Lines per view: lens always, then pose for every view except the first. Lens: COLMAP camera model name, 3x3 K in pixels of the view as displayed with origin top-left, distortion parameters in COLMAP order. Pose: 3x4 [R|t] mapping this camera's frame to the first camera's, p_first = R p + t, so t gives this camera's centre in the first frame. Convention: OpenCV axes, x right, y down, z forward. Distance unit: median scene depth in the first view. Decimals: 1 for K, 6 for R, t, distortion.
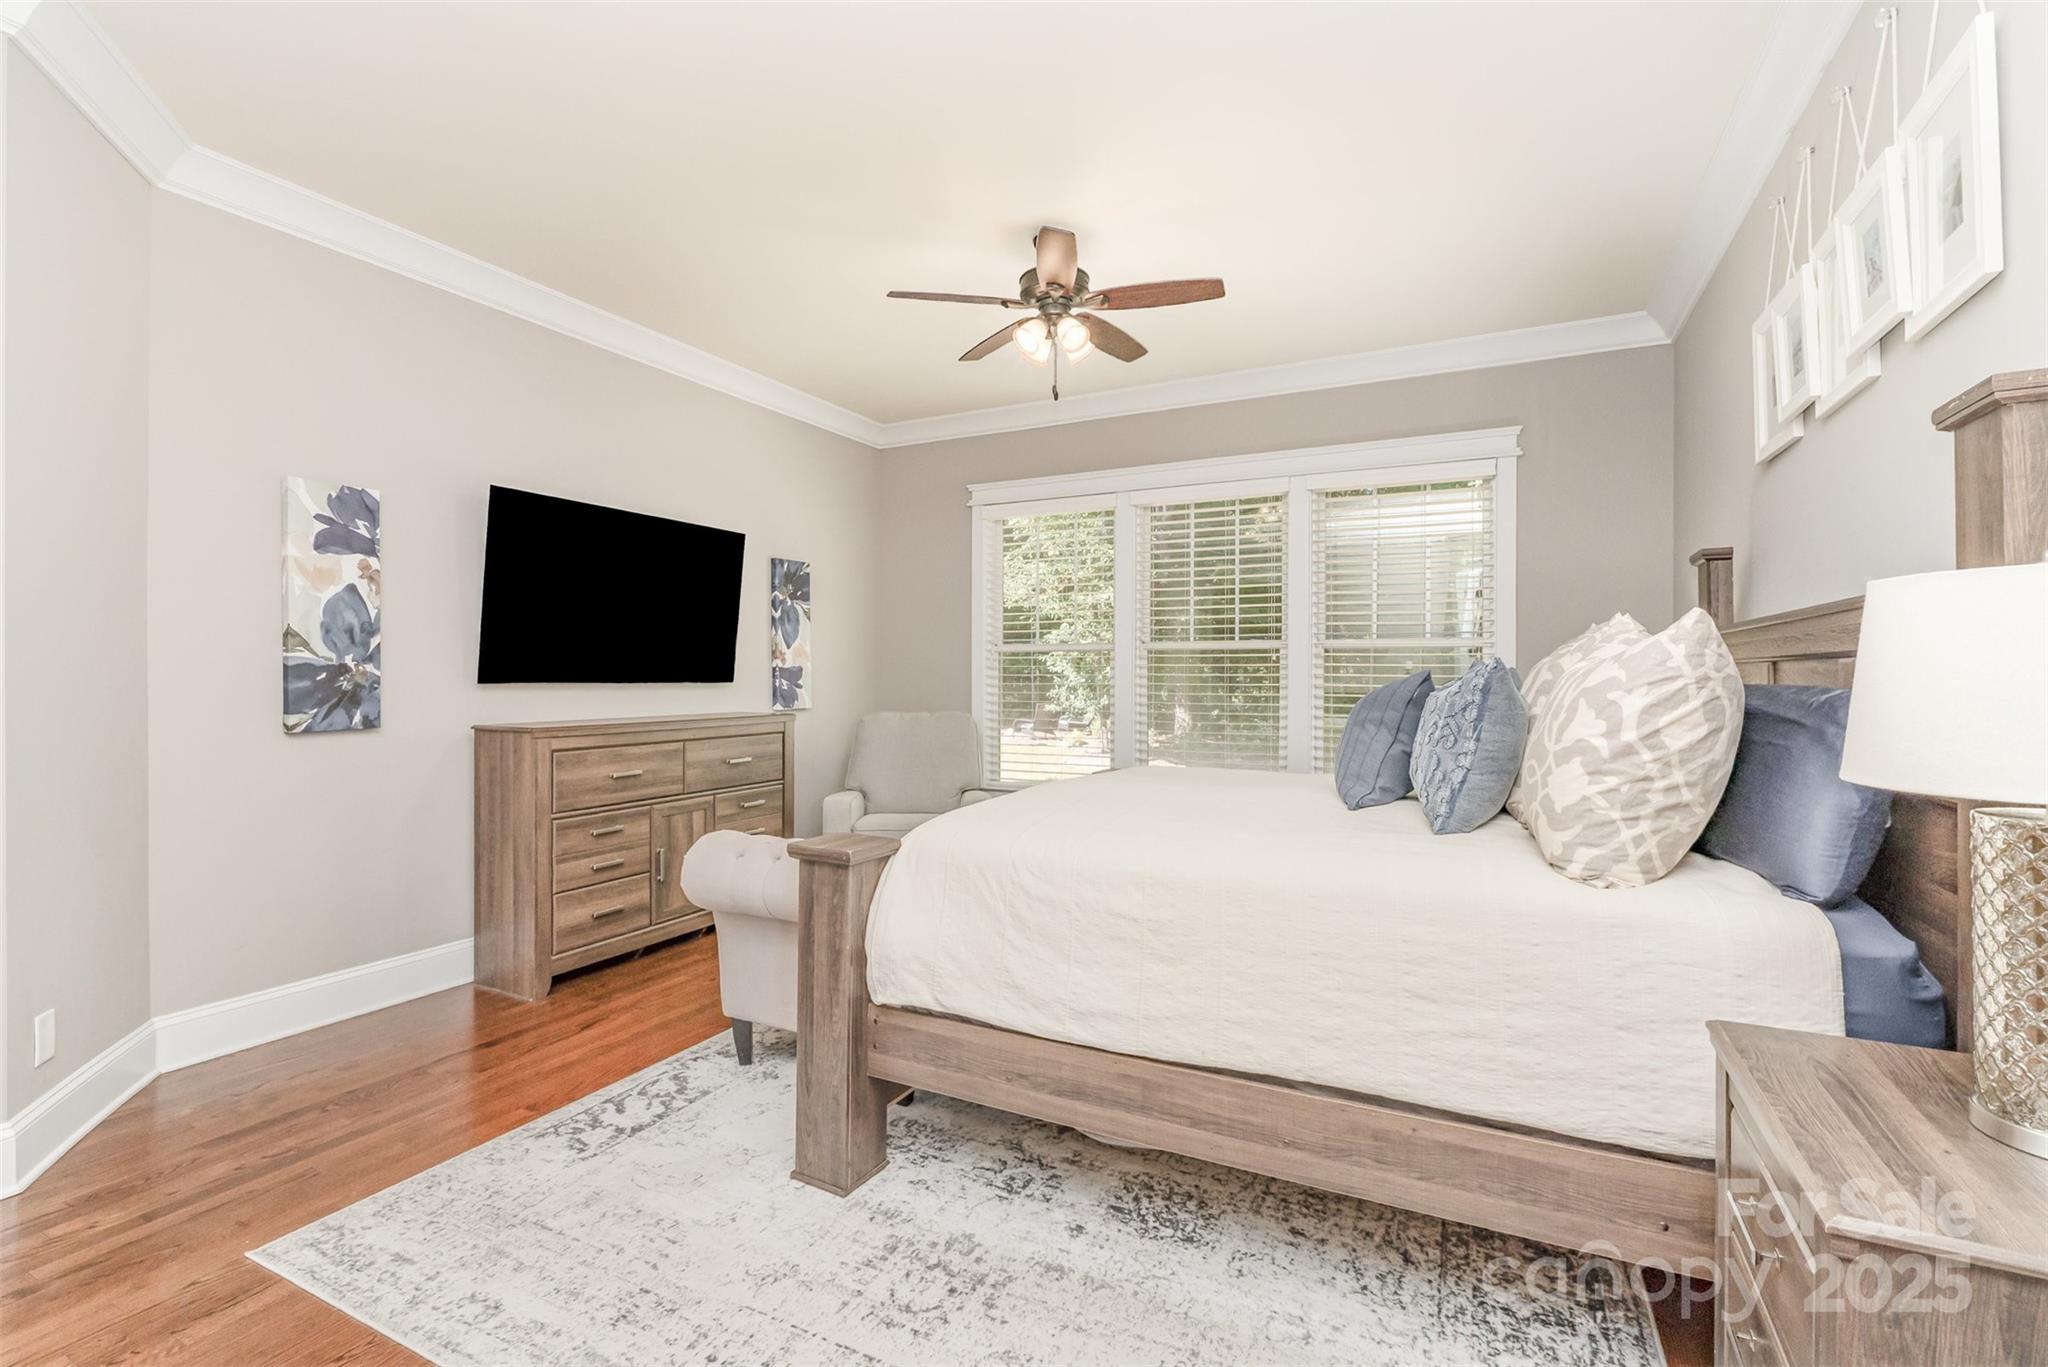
lens RADIAL K [[919.3, 0, 1024.0], [0, 919.3, 683.5], [0, 0, 1]] dist [-0.010970, 0.000144]
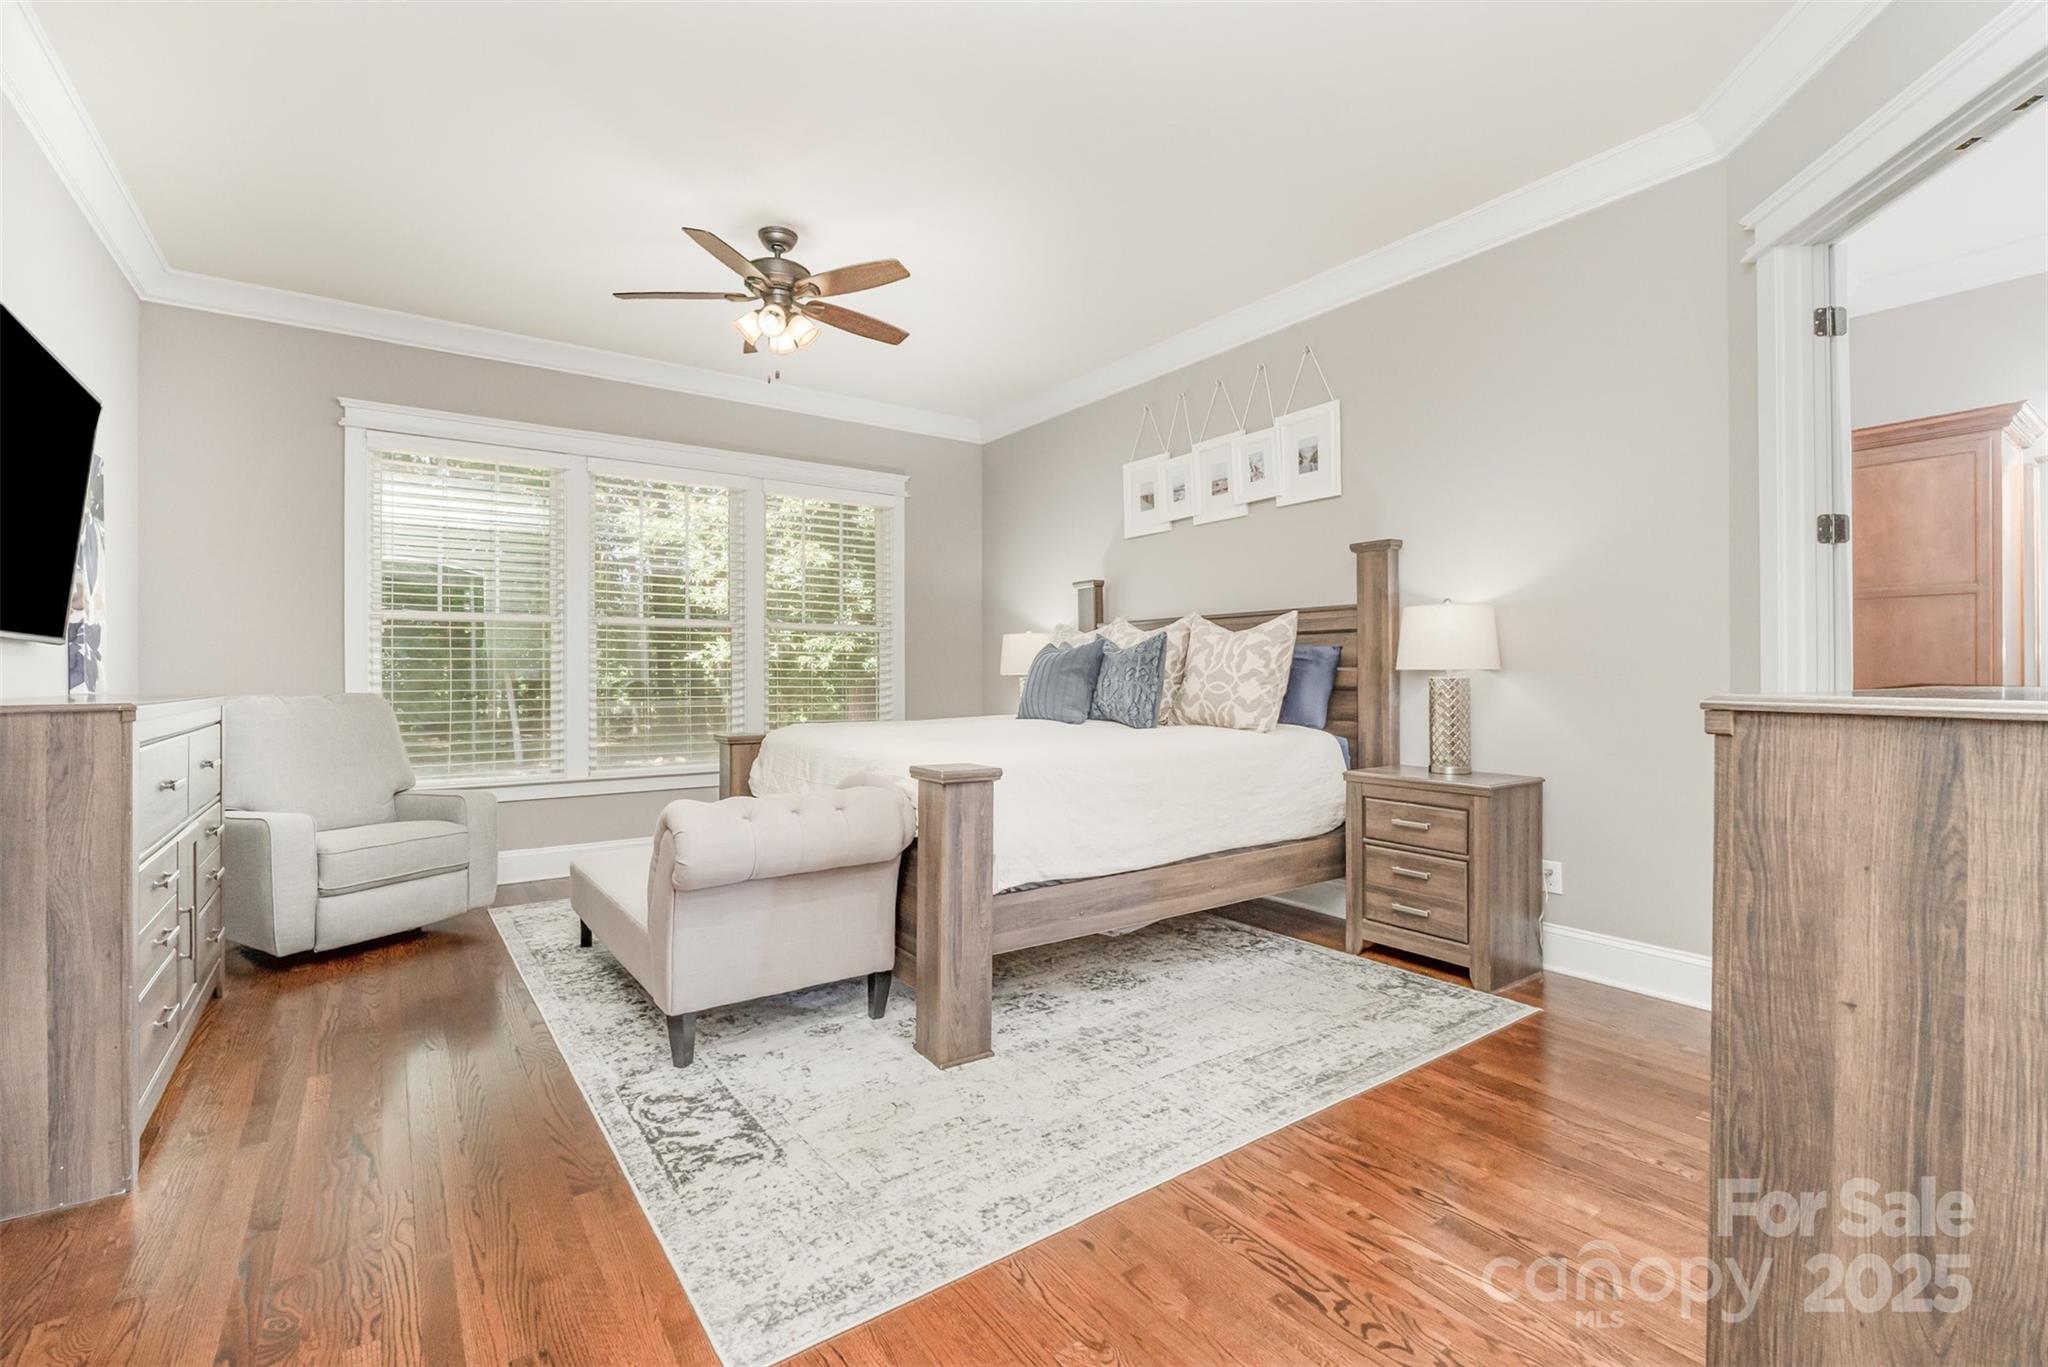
lens RADIAL K [[919.3, 0, 1024.0], [0, 919.3, 683.5], [0, 0, 1]] dist [-0.010970, 0.000144]
pose [[0.451269, -0.011030, 0.892320, -1.239357], [0.011861, 0.999909, 0.006362, 0.059389], [-0.892309, 0.007713, 0.451359, 0.404265]]
